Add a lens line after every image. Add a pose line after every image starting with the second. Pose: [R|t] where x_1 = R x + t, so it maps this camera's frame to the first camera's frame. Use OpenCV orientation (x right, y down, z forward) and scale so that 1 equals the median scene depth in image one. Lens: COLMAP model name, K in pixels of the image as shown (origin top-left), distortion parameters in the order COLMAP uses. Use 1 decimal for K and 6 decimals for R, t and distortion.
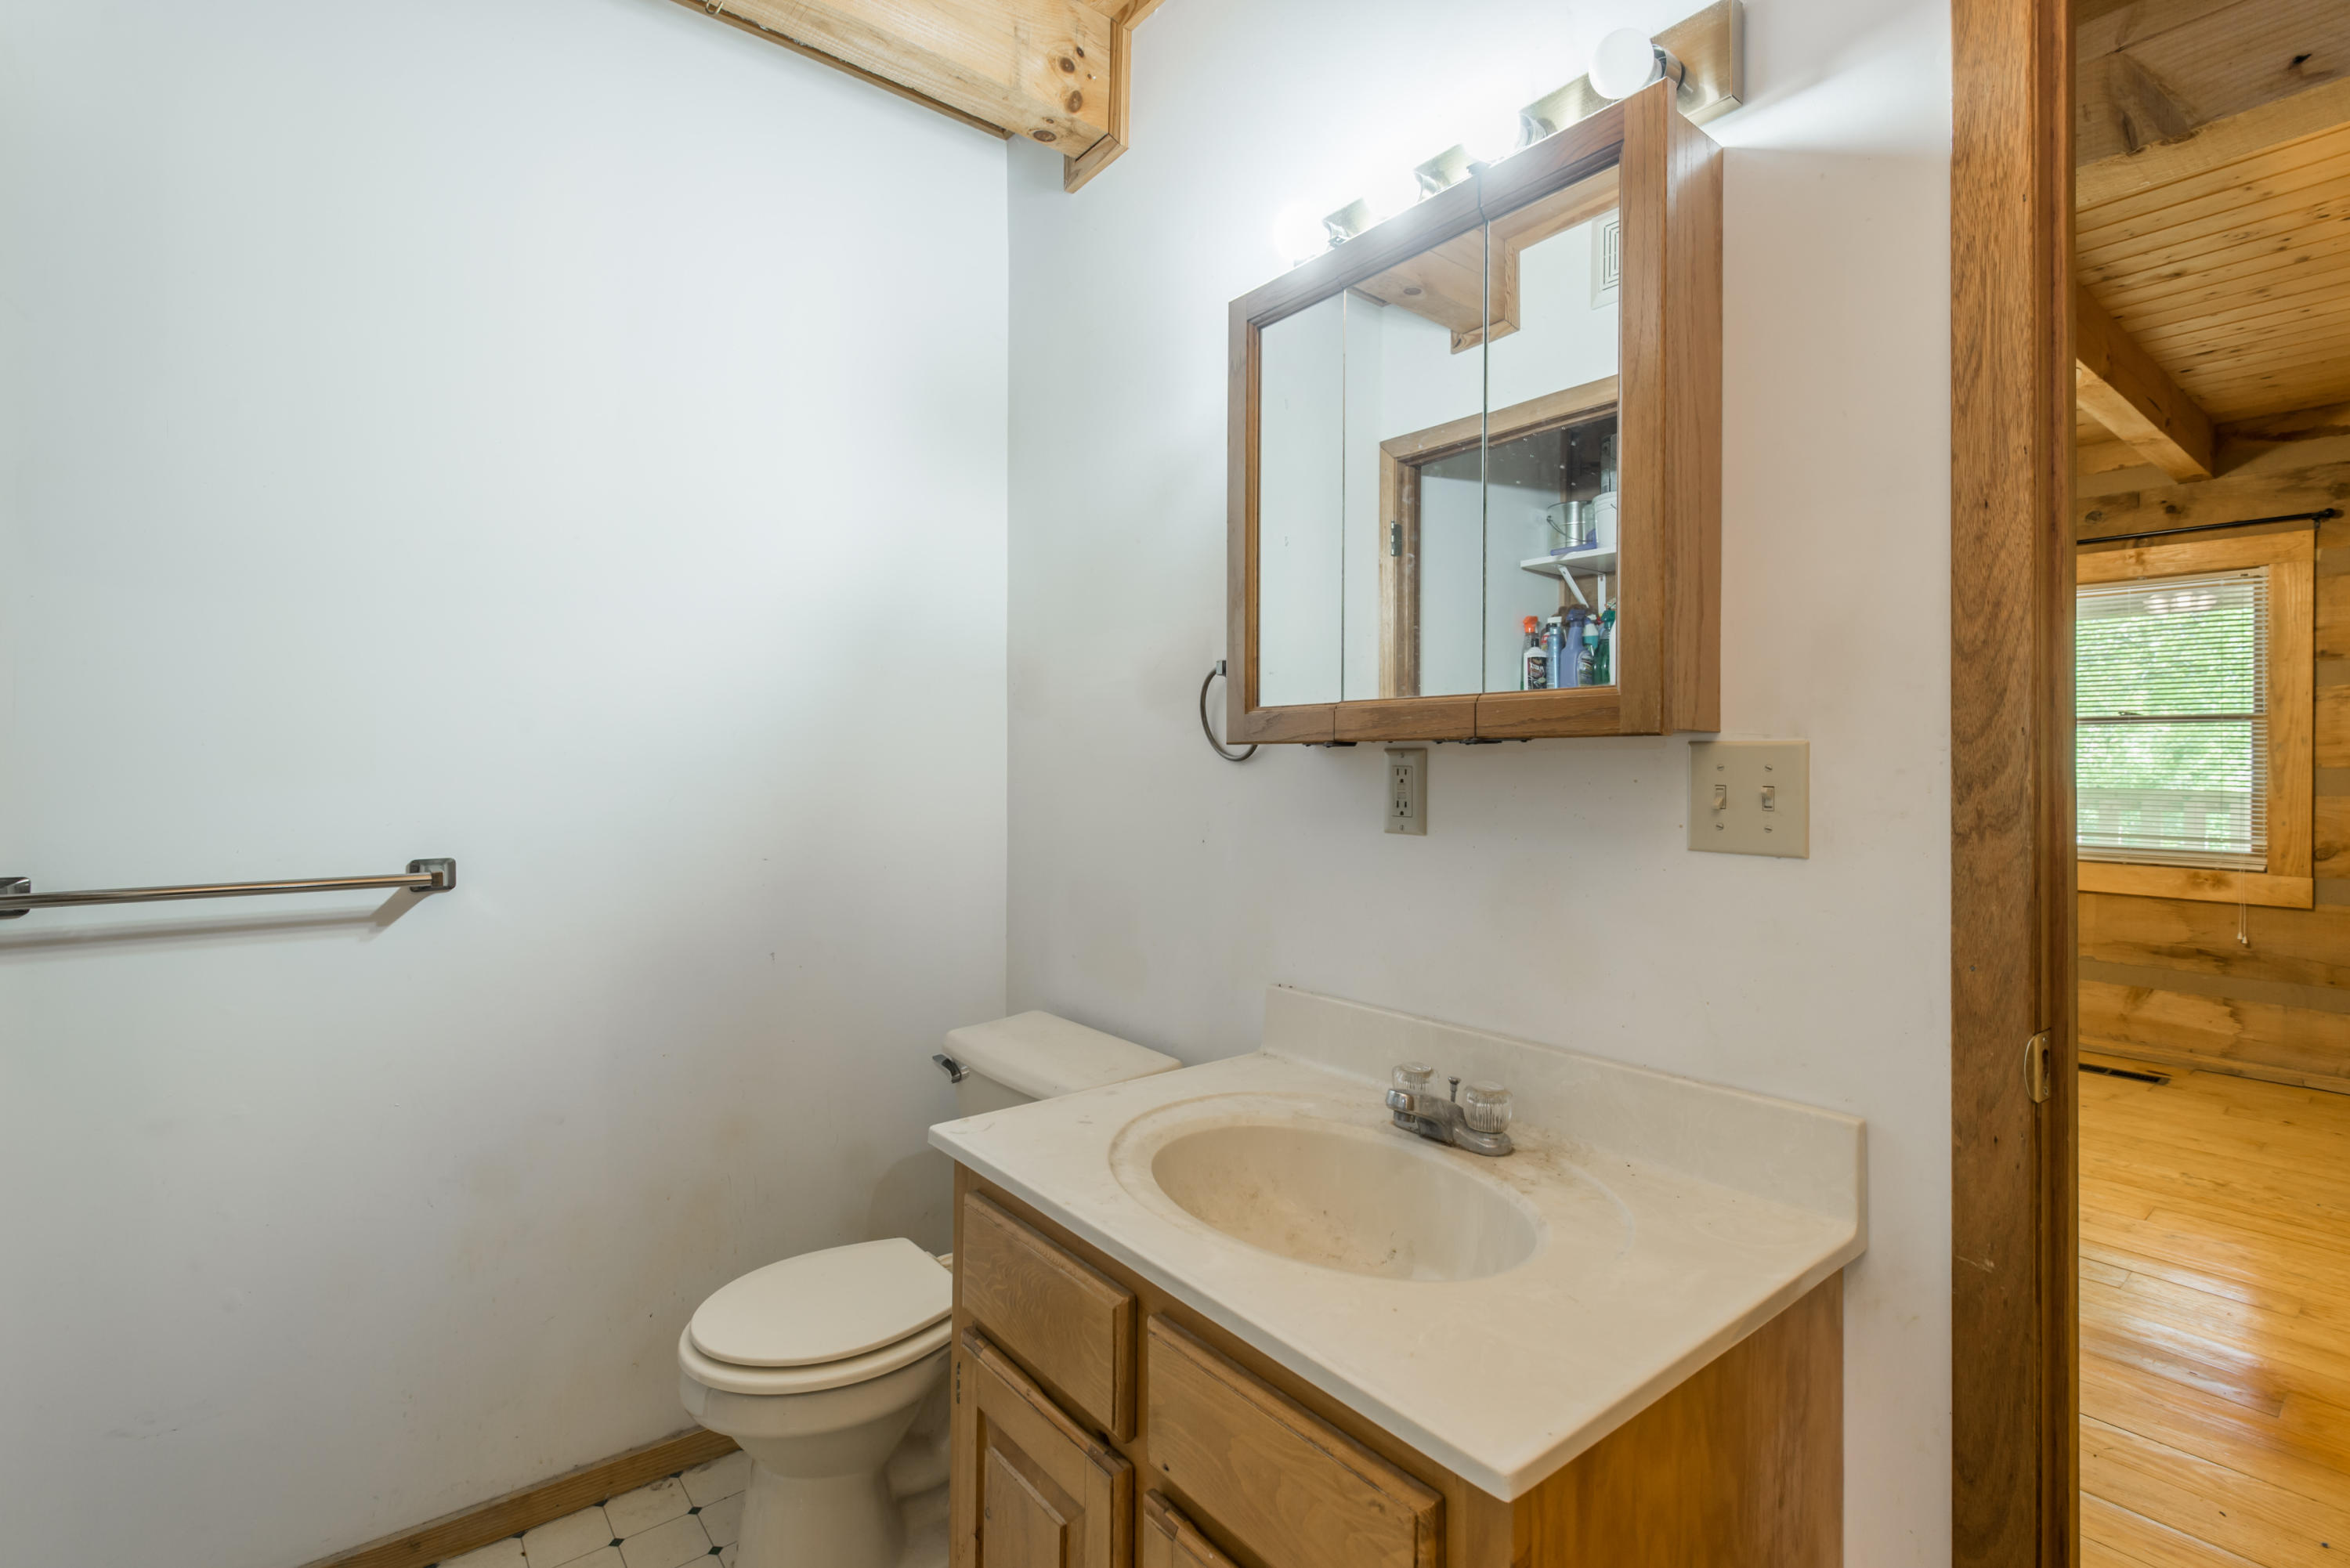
lens RADIAL K [[1064.2, 0, 1177.8], [0, 1064.2, 766.8], [0, 0, 1]] dist [0.027599, -0.013891]
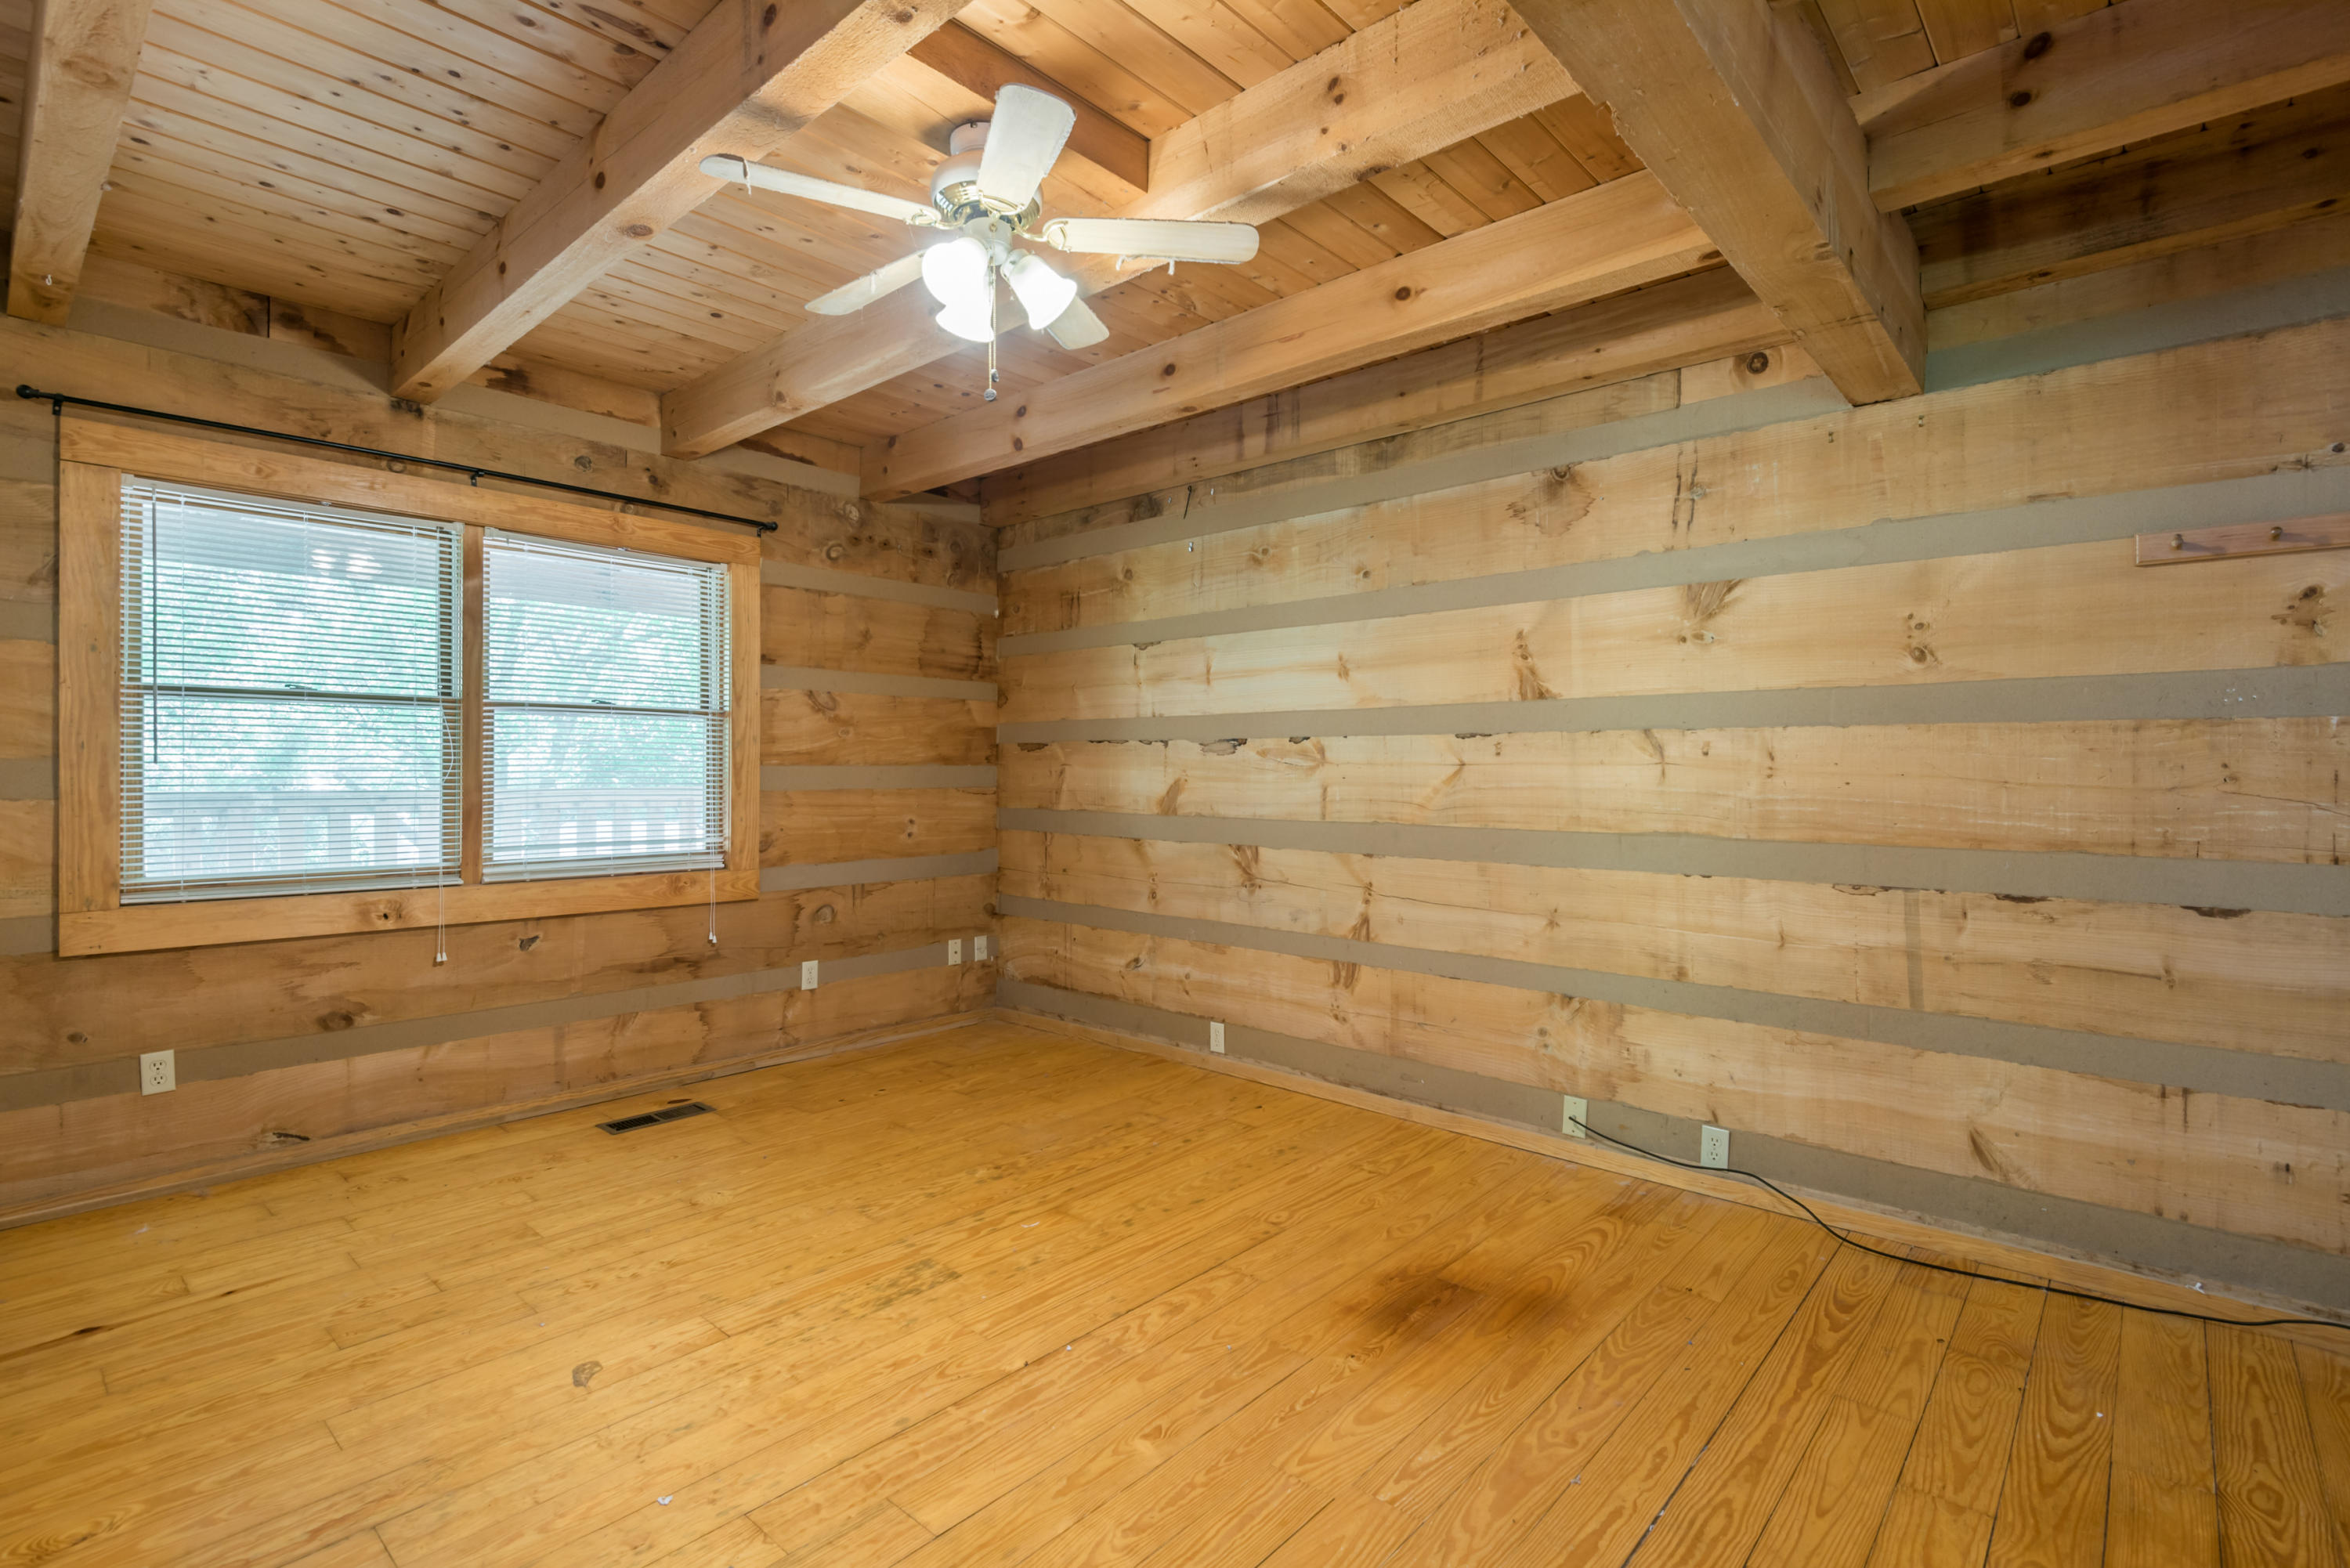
lens RADIAL K [[1119.8, 0, 1164.9], [0, 1119.8, 782.4], [0, 0, 1]] dist [0.012592, -0.009552]
pose [[-0.149105, -0.012917, 0.988737, -0.083660], [0.000026, 0.999915, 0.013067, 0.003612], [-0.988821, 0.001974, -0.149092, 0.734332]]
